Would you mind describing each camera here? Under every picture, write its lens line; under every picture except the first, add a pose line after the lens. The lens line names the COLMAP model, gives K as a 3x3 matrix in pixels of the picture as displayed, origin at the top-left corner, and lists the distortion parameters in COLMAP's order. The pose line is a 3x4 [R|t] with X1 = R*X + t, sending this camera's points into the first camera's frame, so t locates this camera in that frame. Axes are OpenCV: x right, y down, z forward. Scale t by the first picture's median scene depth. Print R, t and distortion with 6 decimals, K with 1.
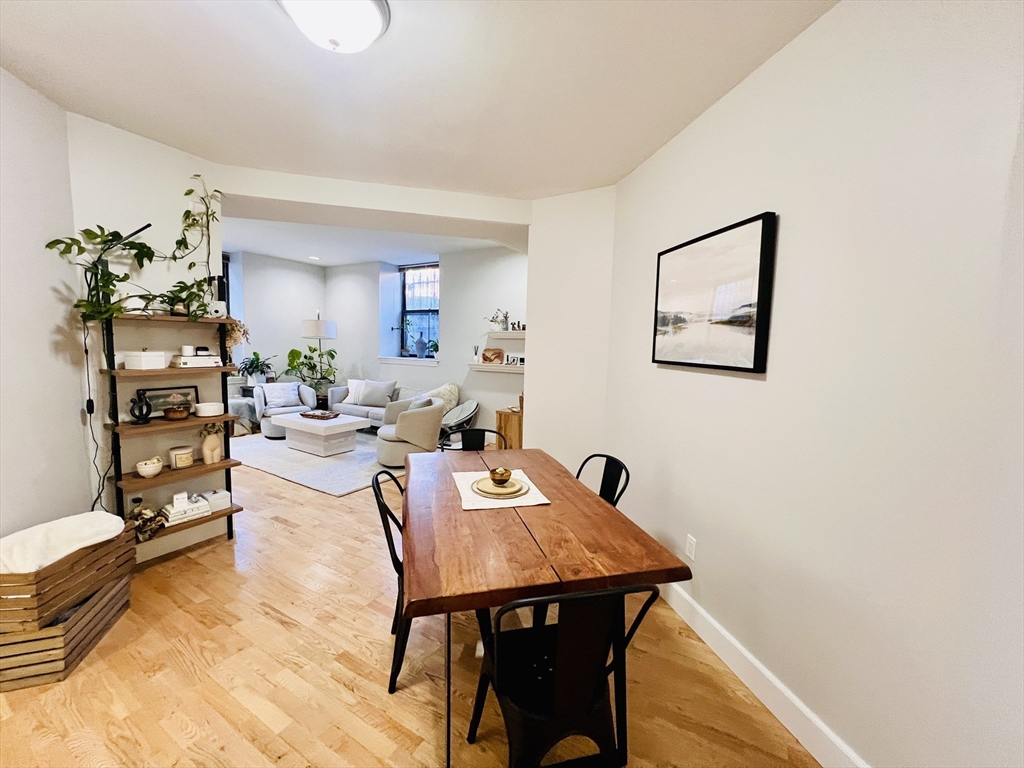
lens RADIAL K [[408.7, 0, 510.5], [0, 408.7, 381.1], [0, 0, 1]] dist [-0.002378, 0.000744]
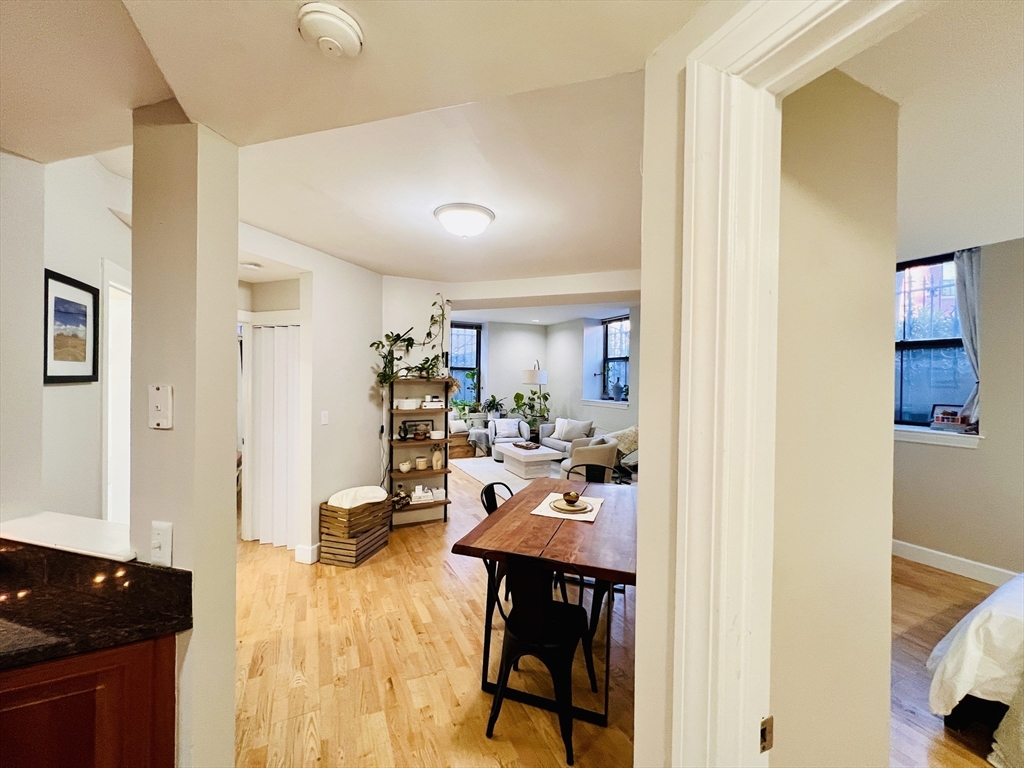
lens RADIAL K [[408.7, 0, 510.4], [0, 408.7, 382.1], [0, 0, 1]] dist [-0.002378, 0.000744]
pose [[0.829510, -0.011888, -0.558365, 0.415017], [-0.038993, 0.996101, -0.079136, -0.023405], [0.557129, 0.087416, 0.825812, -0.186701]]
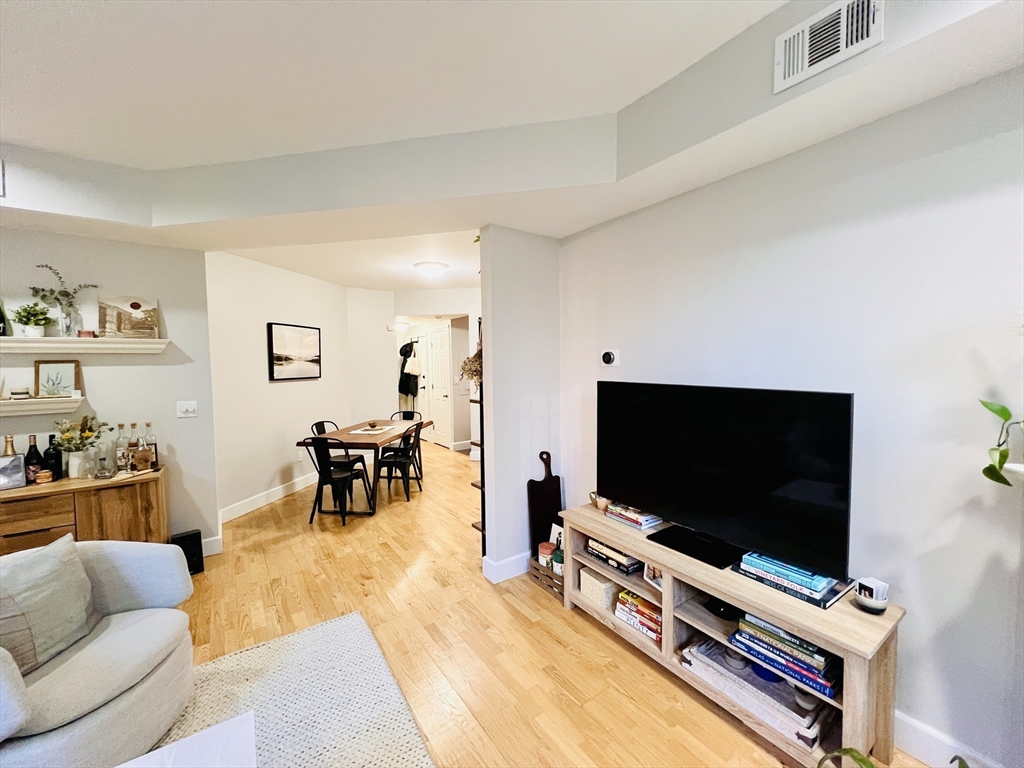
lens RADIAL K [[408.7, 0, 510.4], [0, 408.7, 379.4], [0, 0, 1]] dist [-0.002378, 0.000744]
pose [[-0.909596, -0.031810, 0.414275, -1.311242], [0.027330, 0.990325, 0.136048, -0.255517], [-0.414595, 0.135071, -0.899926, 2.088087]]
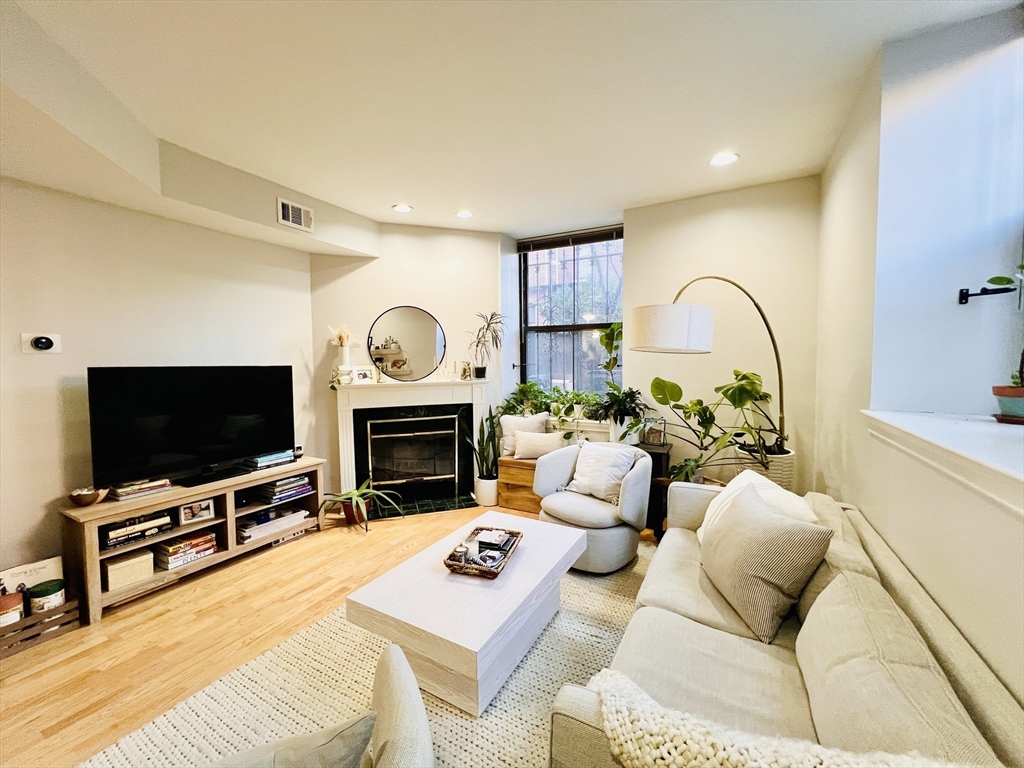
lens RADIAL K [[408.7, 0, 511.6], [0, 408.7, 380.1], [0, 0, 1]] dist [-0.002378, 0.000744]
pose [[0.033800, 0.020523, -0.999218, -0.173357], [-0.076901, 0.996879, 0.017874, -0.176645], [0.996466, 0.076237, 0.035273, 2.043083]]
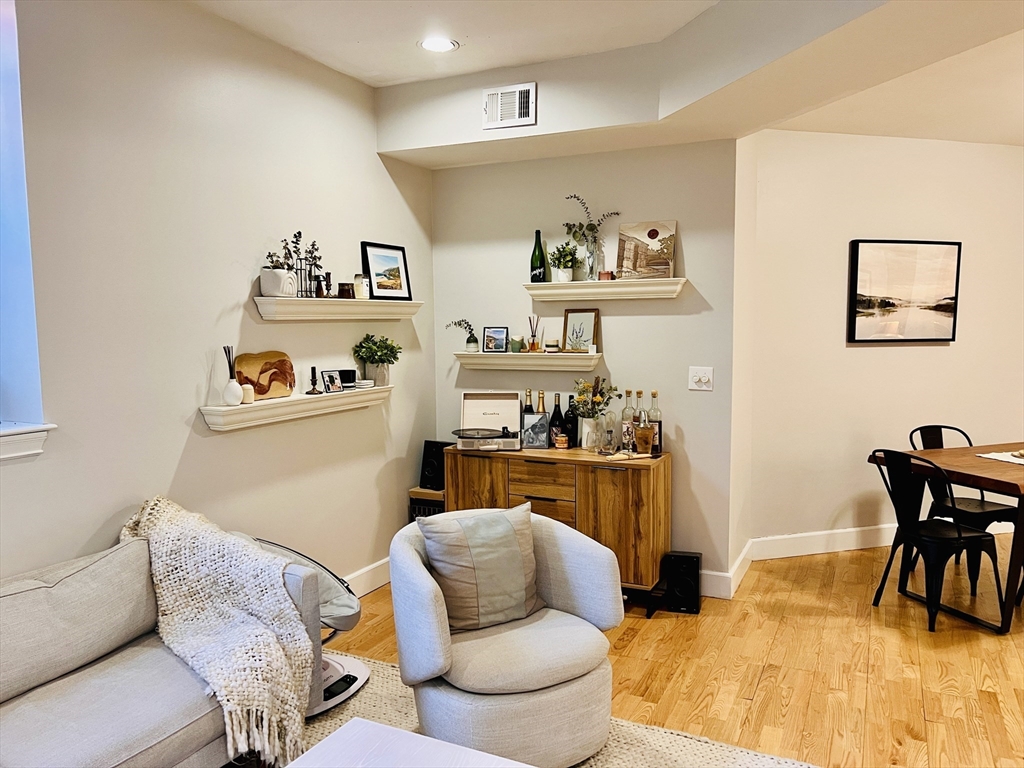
lens RADIAL K [[764.6, 0, 513.7], [0, 764.6, 393.4], [0, 0, 1]] dist [0.072082, -0.080085]
pose [[-0.075830, -0.116682, 0.990270, -1.476913], [0.095139, 0.987752, 0.123671, -0.230582], [-0.992572, 0.103591, -0.063800, 1.889760]]
